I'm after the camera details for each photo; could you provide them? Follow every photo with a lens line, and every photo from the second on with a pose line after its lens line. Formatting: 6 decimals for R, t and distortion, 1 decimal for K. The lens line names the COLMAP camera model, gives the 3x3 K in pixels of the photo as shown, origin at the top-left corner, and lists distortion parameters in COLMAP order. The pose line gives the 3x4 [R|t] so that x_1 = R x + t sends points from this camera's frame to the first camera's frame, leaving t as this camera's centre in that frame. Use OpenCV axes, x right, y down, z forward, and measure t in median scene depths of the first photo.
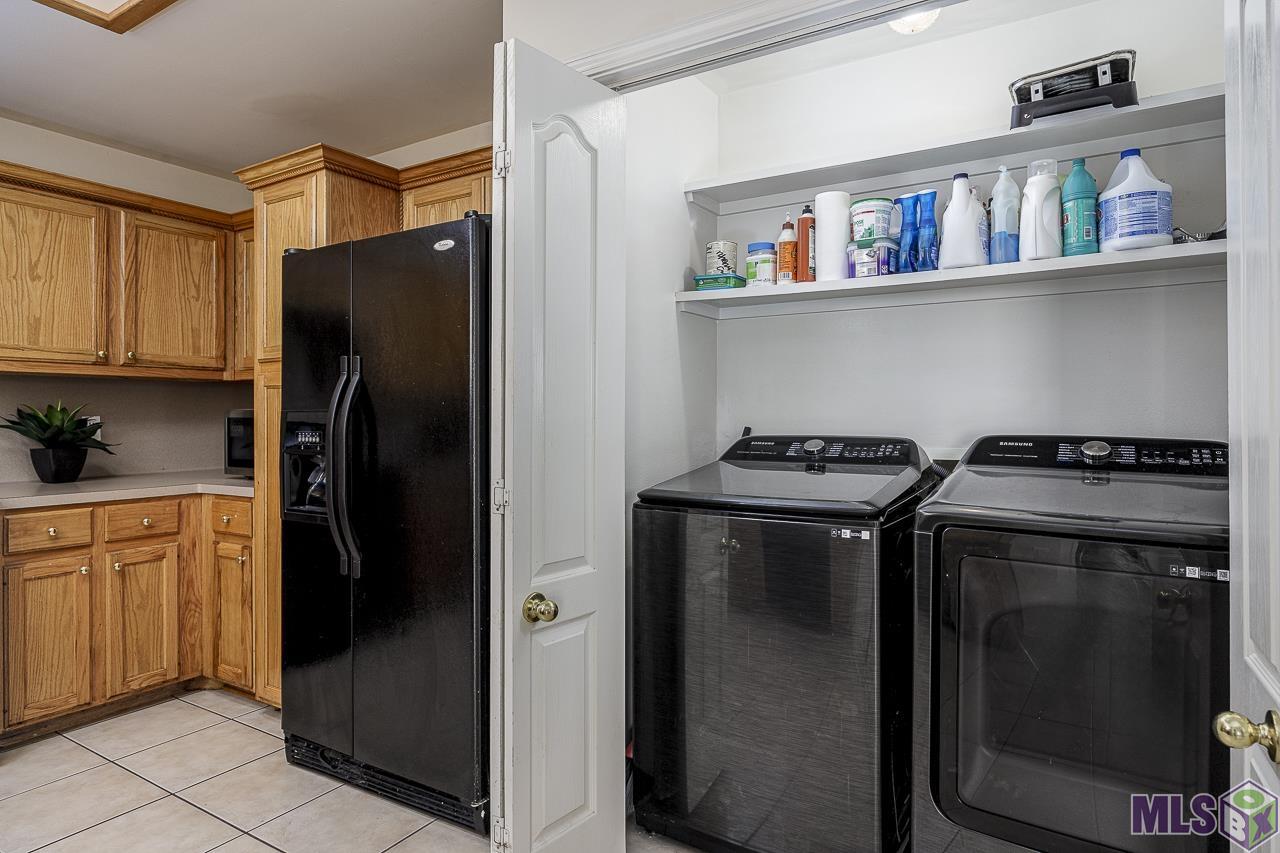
lens RADIAL K [[717.2, 0, 656.7], [0, 717.2, 413.1], [0, 0, 1]] dist [-0.001672, -0.001264]
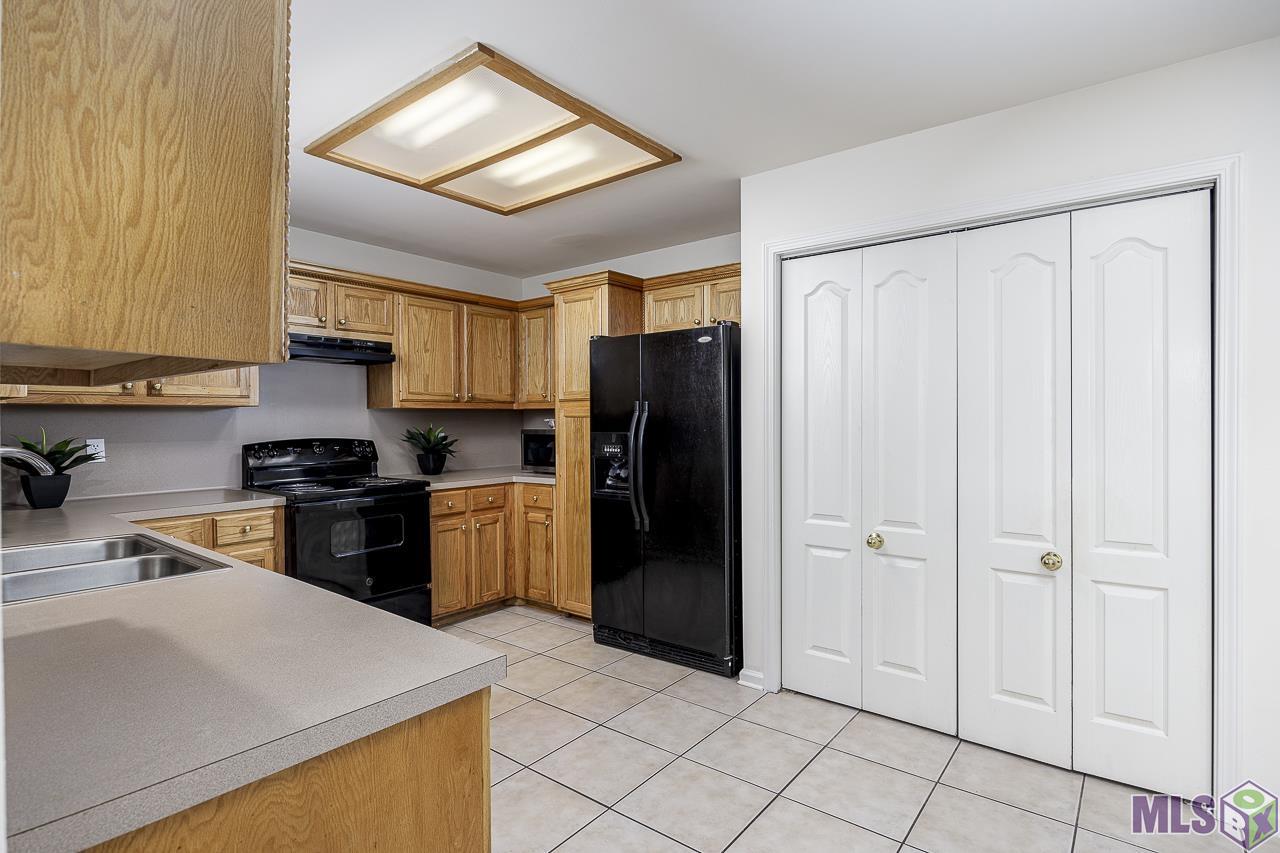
lens RADIAL K [[633.2, 0, 666.5], [0, 633.2, 424.8], [0, 0, 1]] dist [-0.004064, -0.000162]
pose [[0.994748, -0.002590, -0.102318, -0.169049], [0.003865, 0.999917, 0.012267, -0.034026], [0.102277, -0.012598, 0.994676, -0.394511]]
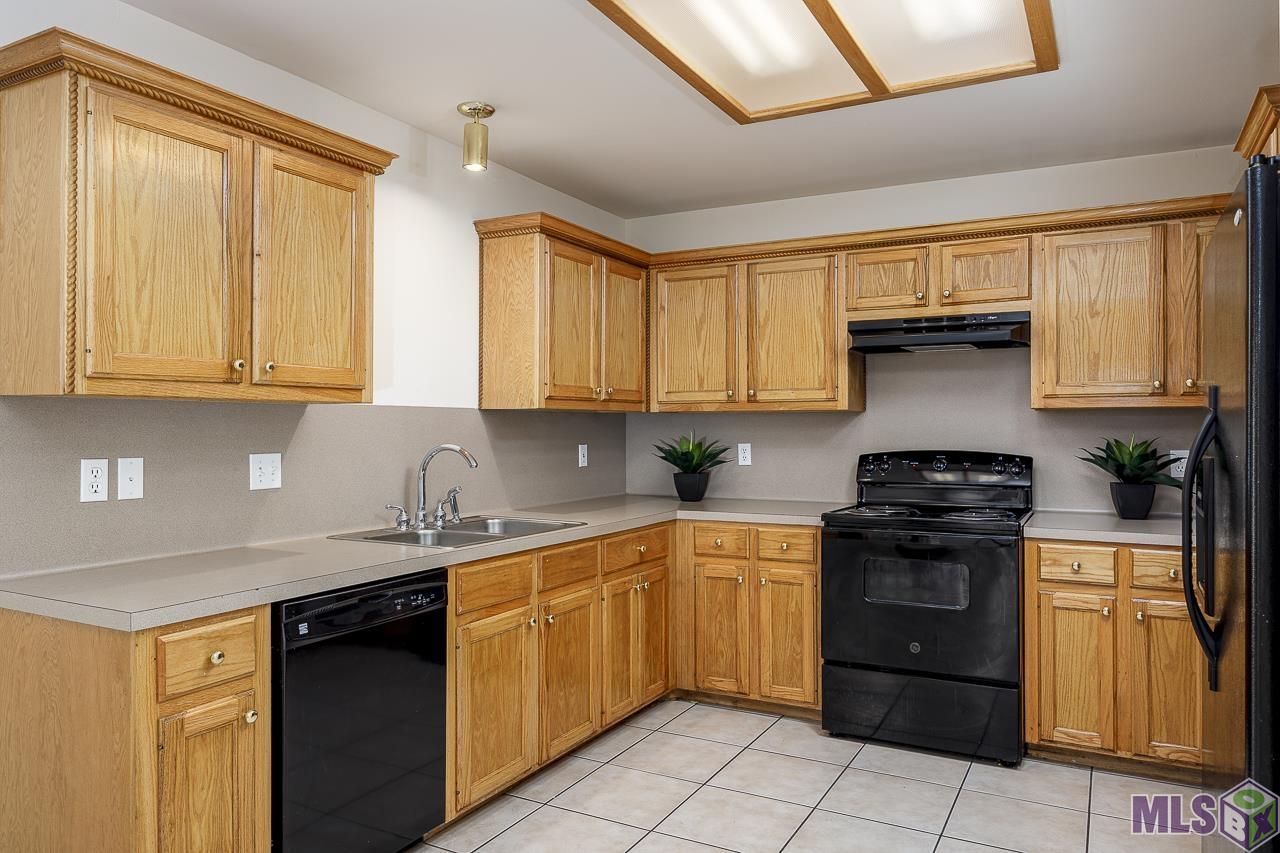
lens RADIAL K [[891.0, 0, 639.0], [0, 891.0, 423.2], [0, 0, 1]] dist [0.000427, -0.002793]
pose [[0.043606, -0.004102, -0.999040, 0.364106], [0.002891, 0.999988, -0.003979, -0.031525], [0.999045, -0.002715, 0.043617, 0.298002]]
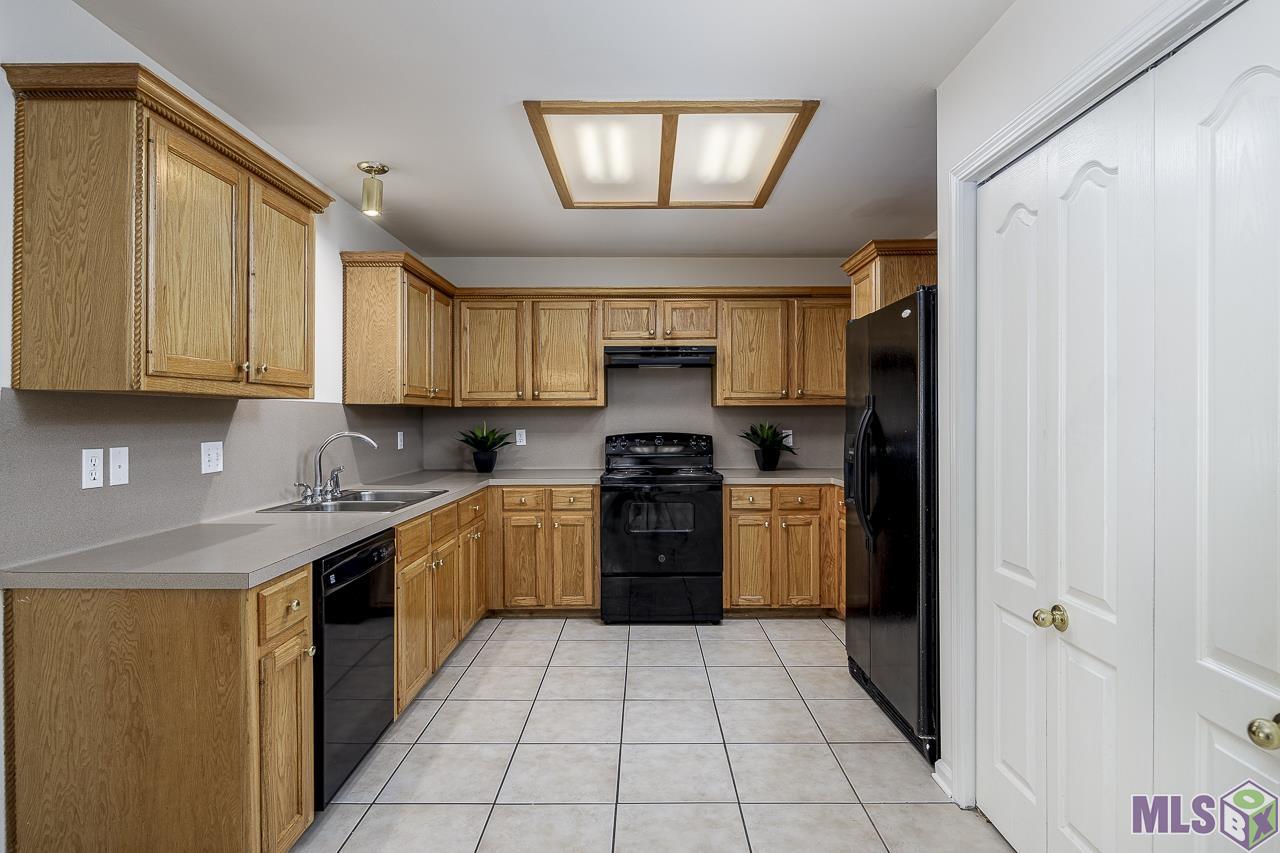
lens RADIAL K [[681.3, 0, 652.1], [0, 681.3, 419.8], [0, 0, 1]] dist [-0.006033, -0.000256]
pose [[0.521318, 0.002185, -0.853360, 0.393604], [0.005398, 0.999968, 0.005858, -0.033406], [0.853345, -0.007661, 0.521290, -0.050128]]
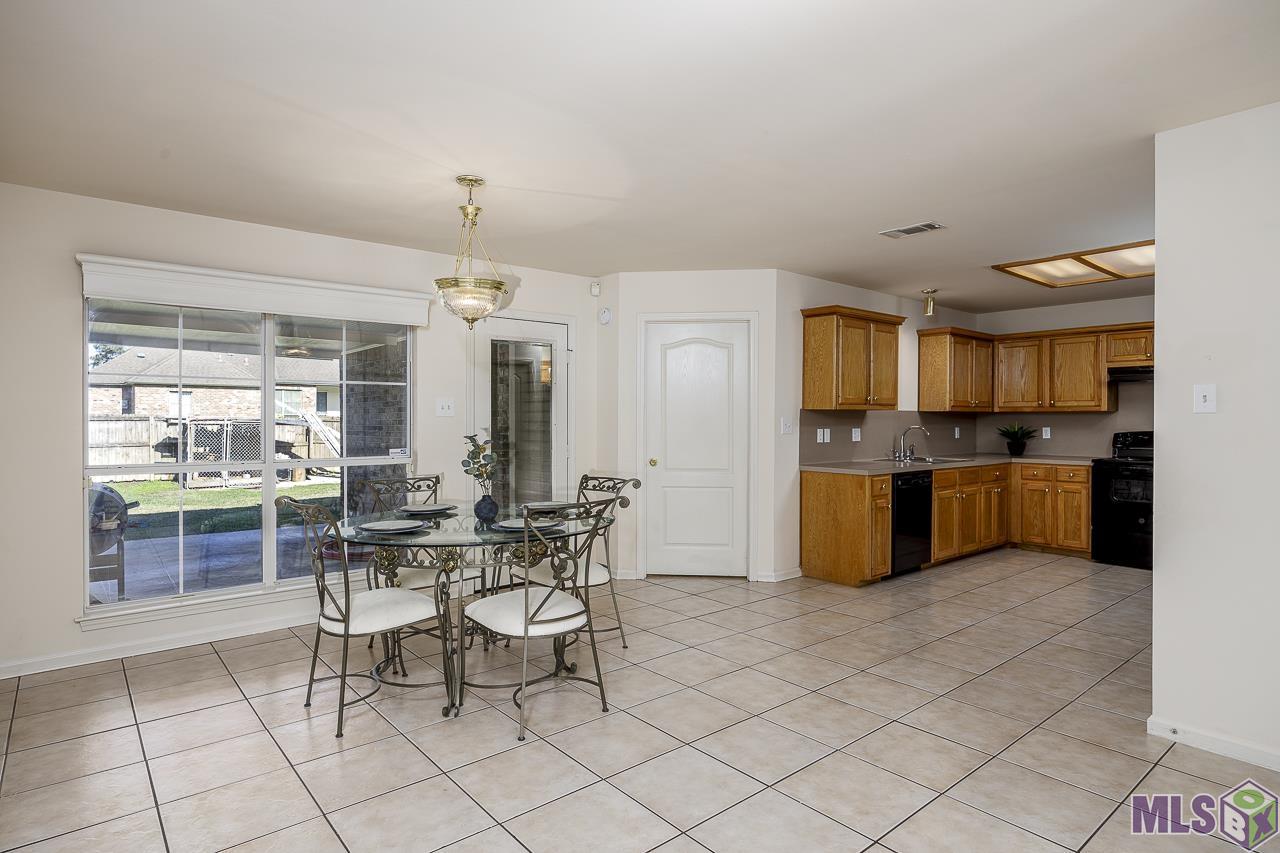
lens RADIAL K [[707.6, 0, 619.9], [0, 707.6, 425.2], [0, 0, 1]] dist [-0.003103, -0.000498]
pose [[-0.332290, 0.006779, -0.943153, 1.662540], [0.001523, 0.999977, 0.006651, -0.028265], [0.943176, 0.000773, -0.332293, -0.040911]]
